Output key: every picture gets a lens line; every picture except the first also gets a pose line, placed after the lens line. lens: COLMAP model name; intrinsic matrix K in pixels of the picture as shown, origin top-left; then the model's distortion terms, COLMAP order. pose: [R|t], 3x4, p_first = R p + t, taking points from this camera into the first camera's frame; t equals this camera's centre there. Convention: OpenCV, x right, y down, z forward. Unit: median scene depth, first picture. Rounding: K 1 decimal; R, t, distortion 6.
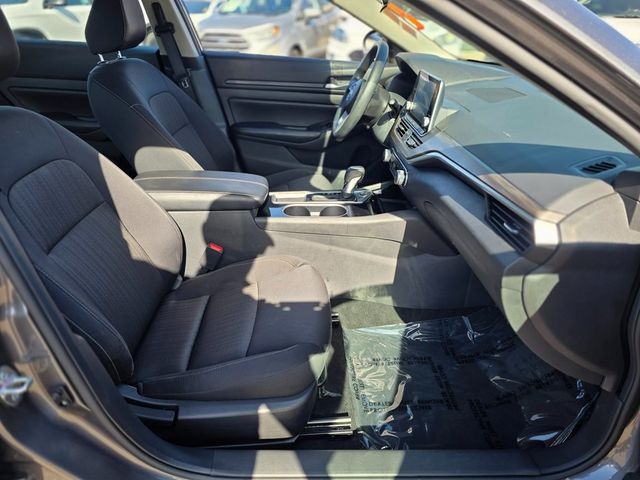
lens RADIAL K [[430.2, 0, 320.1], [0, 430.2, 242.0], [0, 0, 1]] dist [0.029960, -0.005017]
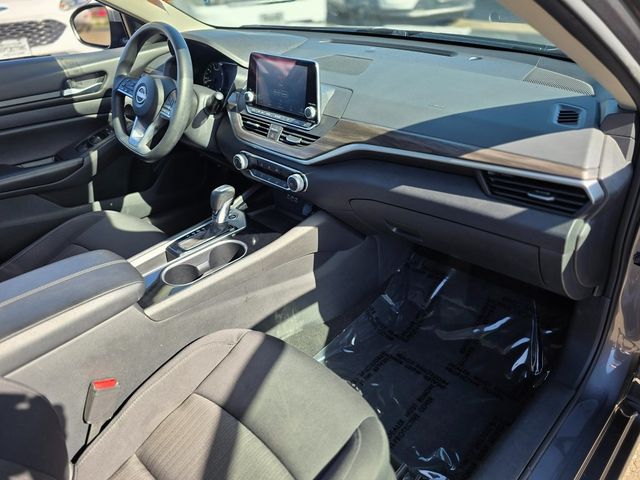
lens RADIAL K [[477.3, 0, 321.6], [0, 477.3, 236.2], [0, 0, 1]] dist [0.029935, -0.001649]
pose [[0.719397, -0.397338, 0.569728, -0.322305], [0.376389, 0.912360, 0.161029, -0.172496], [-0.583780, 0.098595, 0.805903, 0.219661]]
